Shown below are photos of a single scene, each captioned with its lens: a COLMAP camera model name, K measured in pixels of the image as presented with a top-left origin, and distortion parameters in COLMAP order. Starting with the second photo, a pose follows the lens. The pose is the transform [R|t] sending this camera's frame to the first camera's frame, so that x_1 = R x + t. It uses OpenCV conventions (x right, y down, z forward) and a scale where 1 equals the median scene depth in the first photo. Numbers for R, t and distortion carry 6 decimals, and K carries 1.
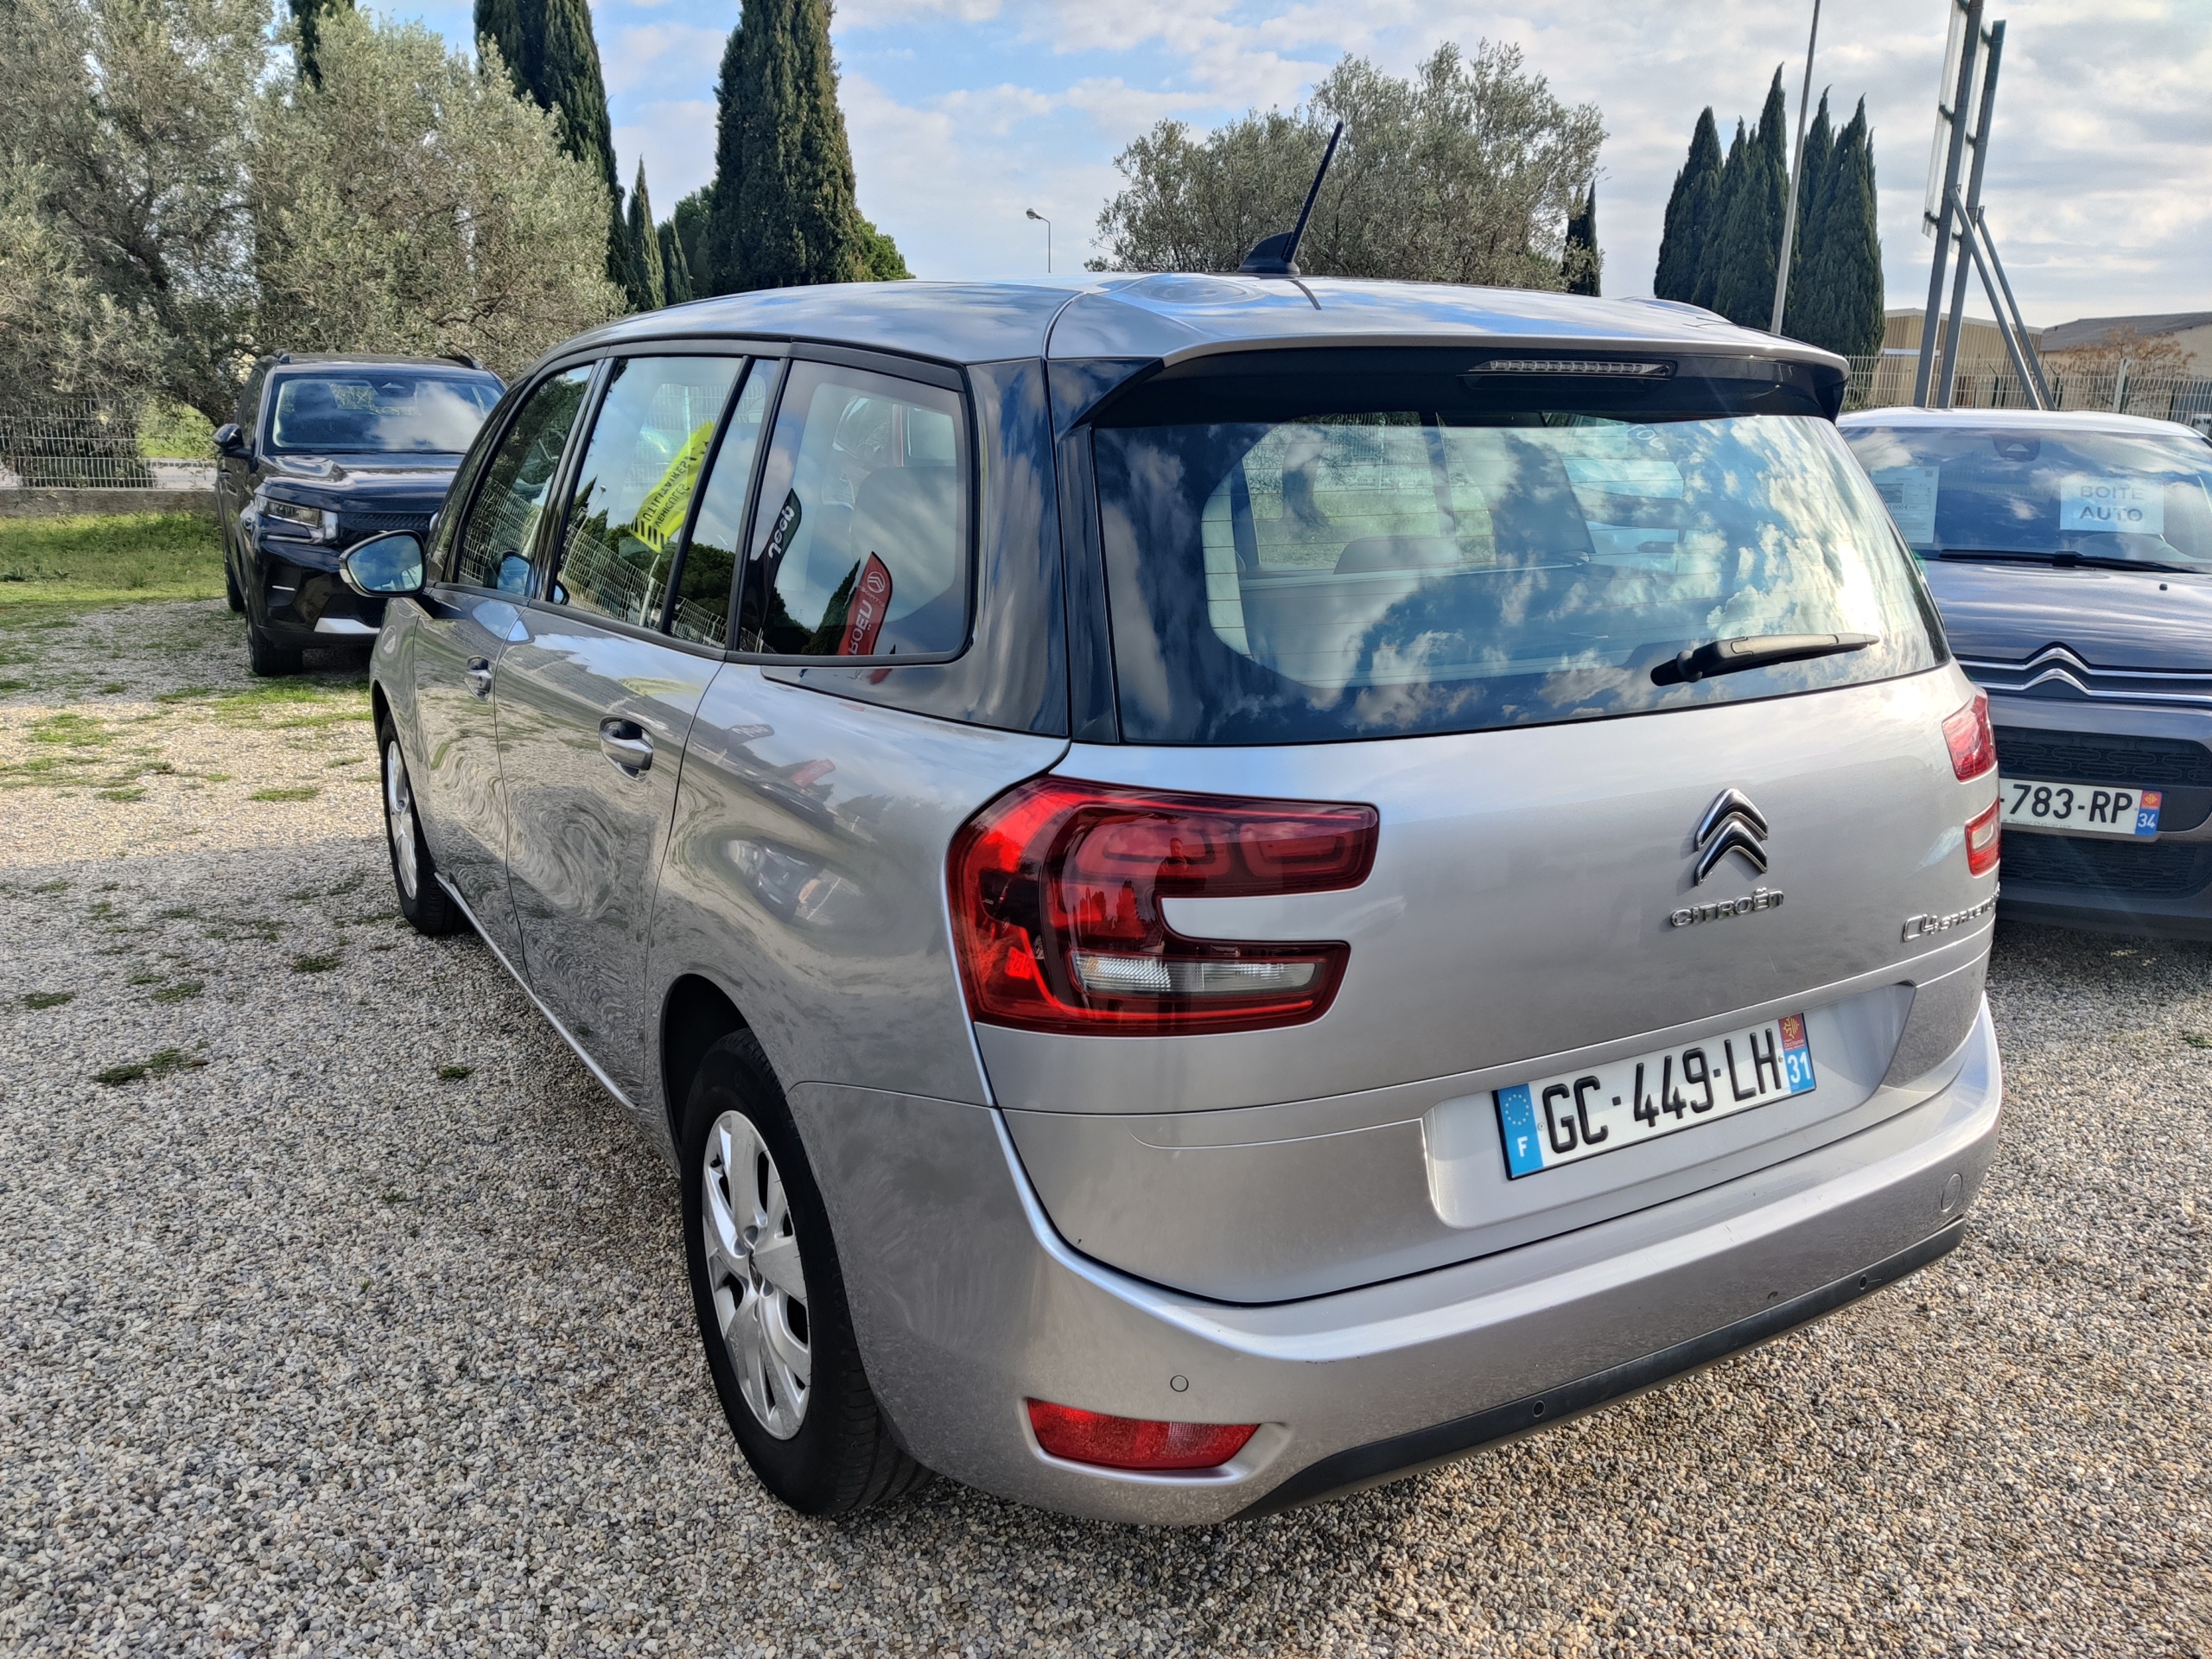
lens RADIAL K [[1662.8, 0, 1101.8], [0, 1662.8, 832.7], [0, 0, 1]] dist [-0.007208, -0.021455]
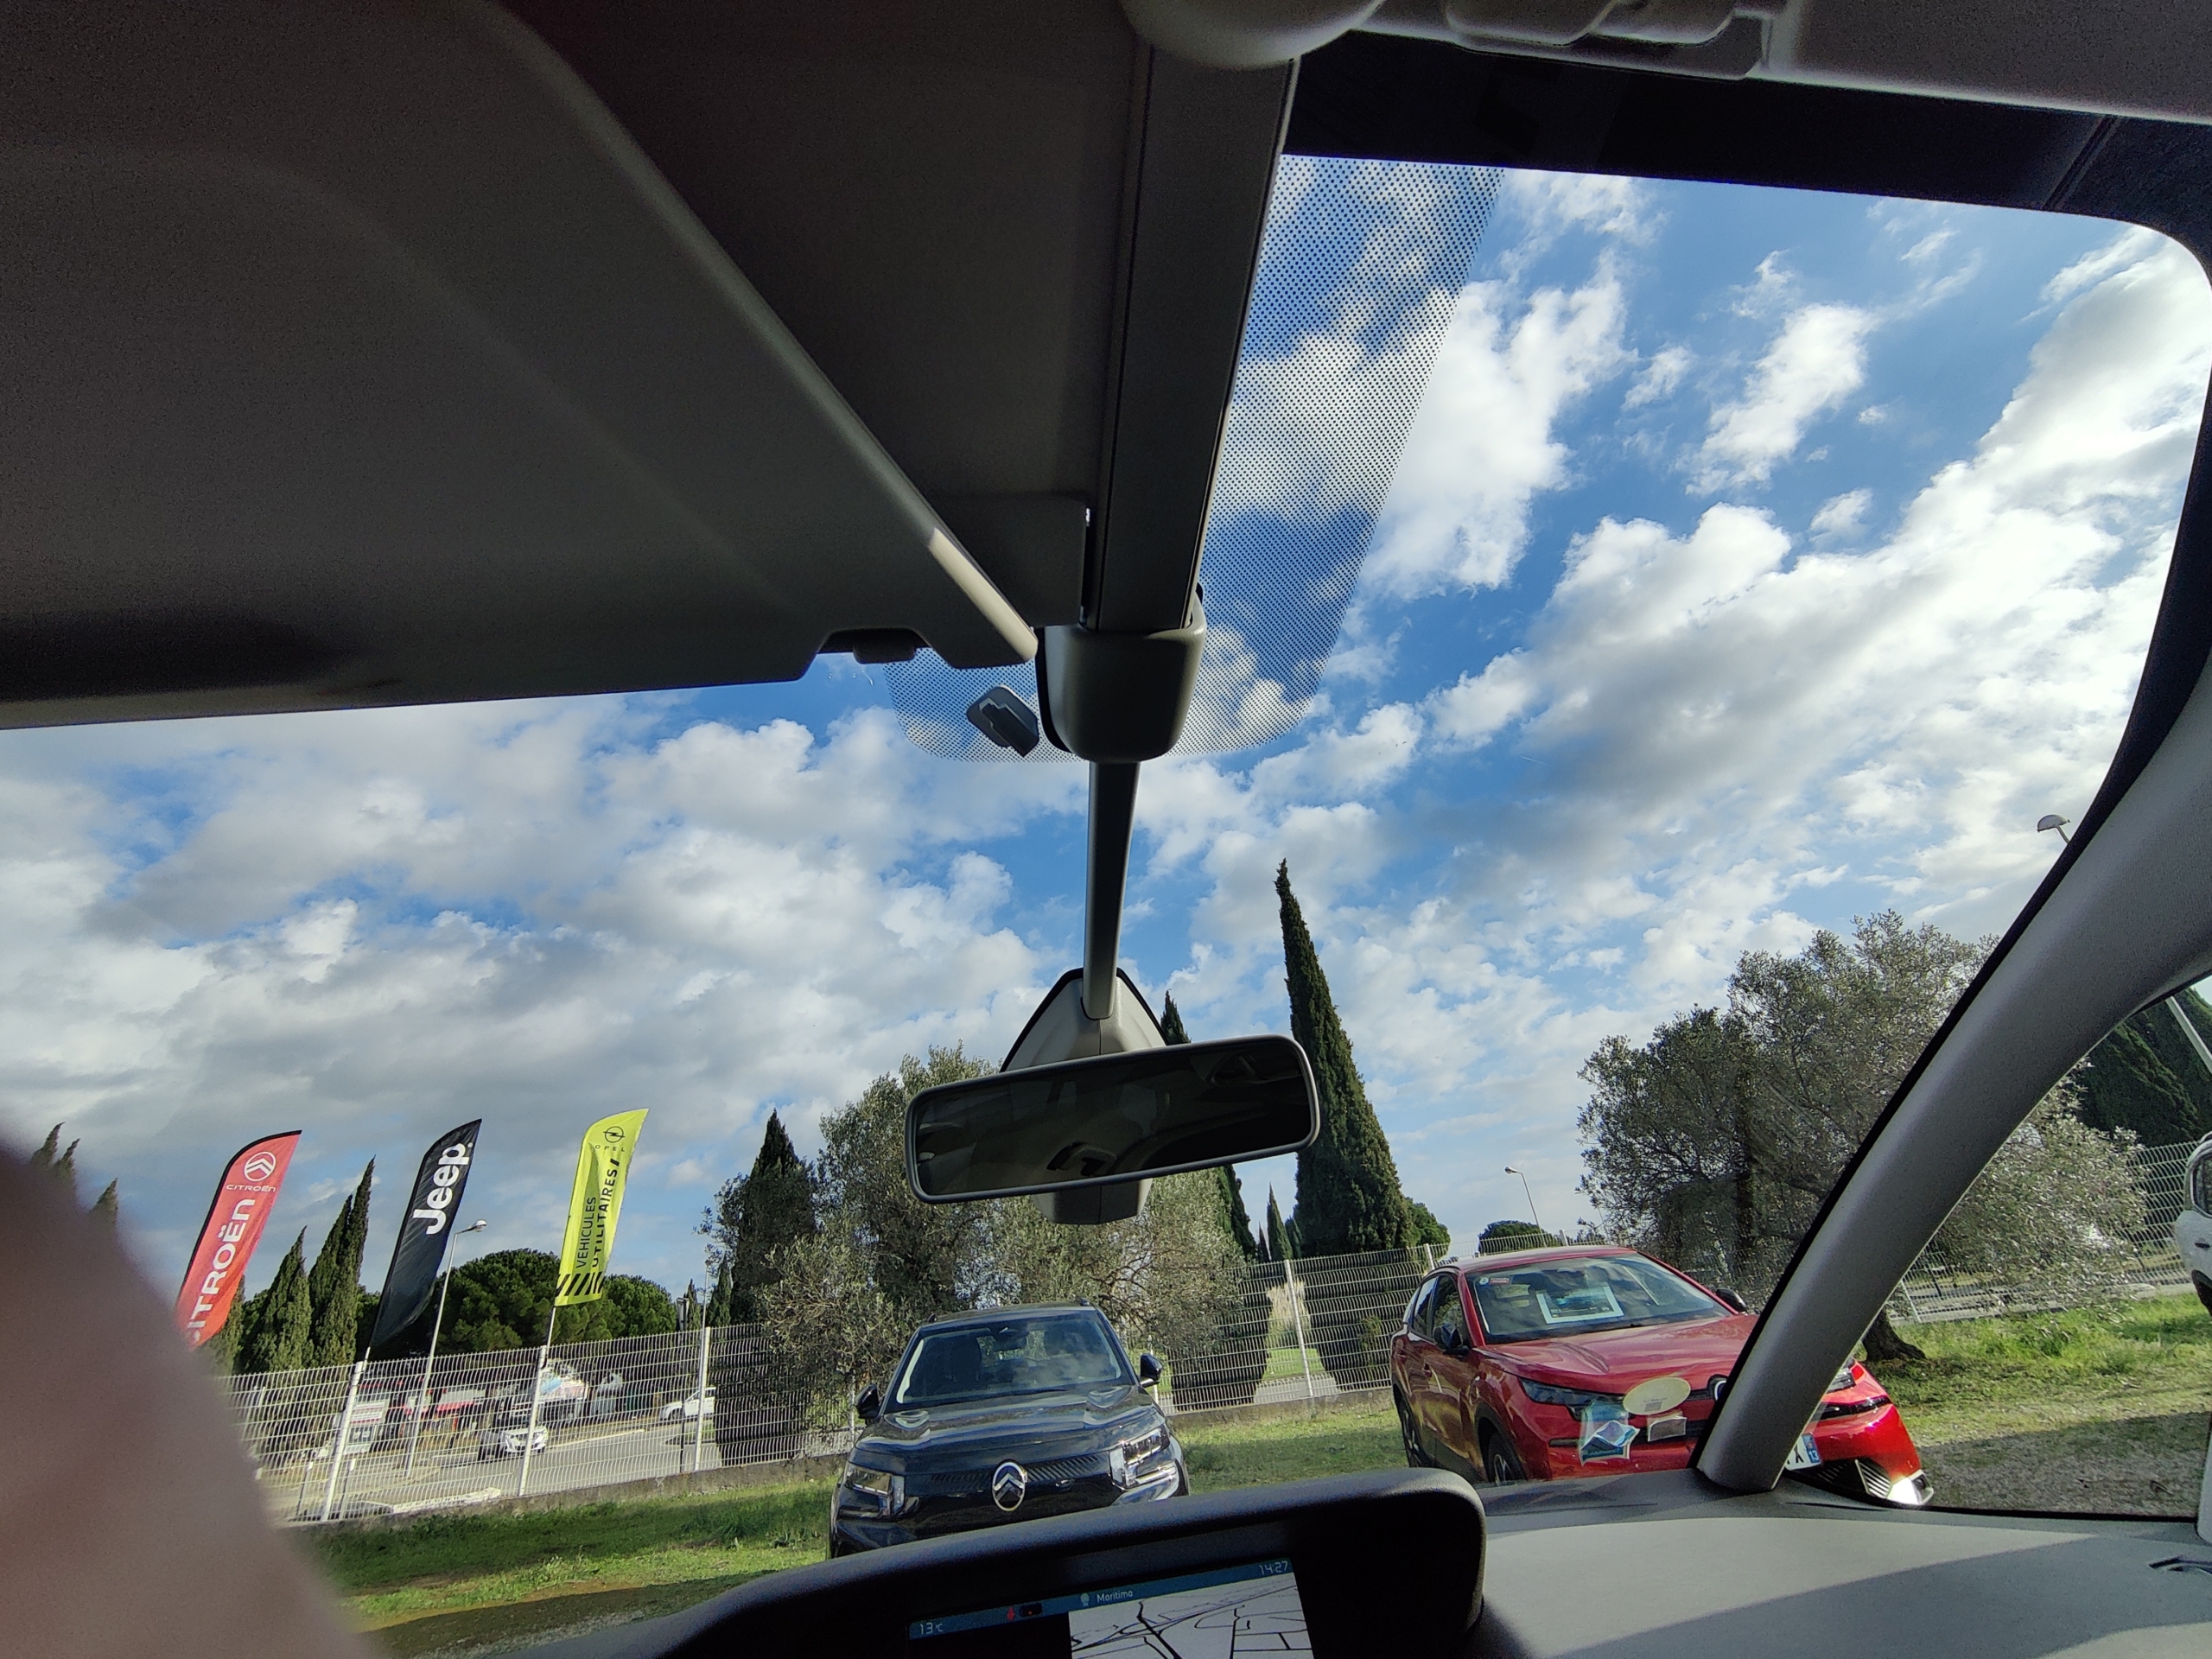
lens RADIAL K [[962.3, 0, 1106.8], [0, 962.3, 829.8], [0, 0, 1]] dist [0.005260, 0.000107]
pose [[0.900537, -0.304670, -0.310175, -0.027016], [0.019591, 0.741120, -0.671086, -0.036369], [0.434337, 0.598262, 0.673375, 0.173530]]
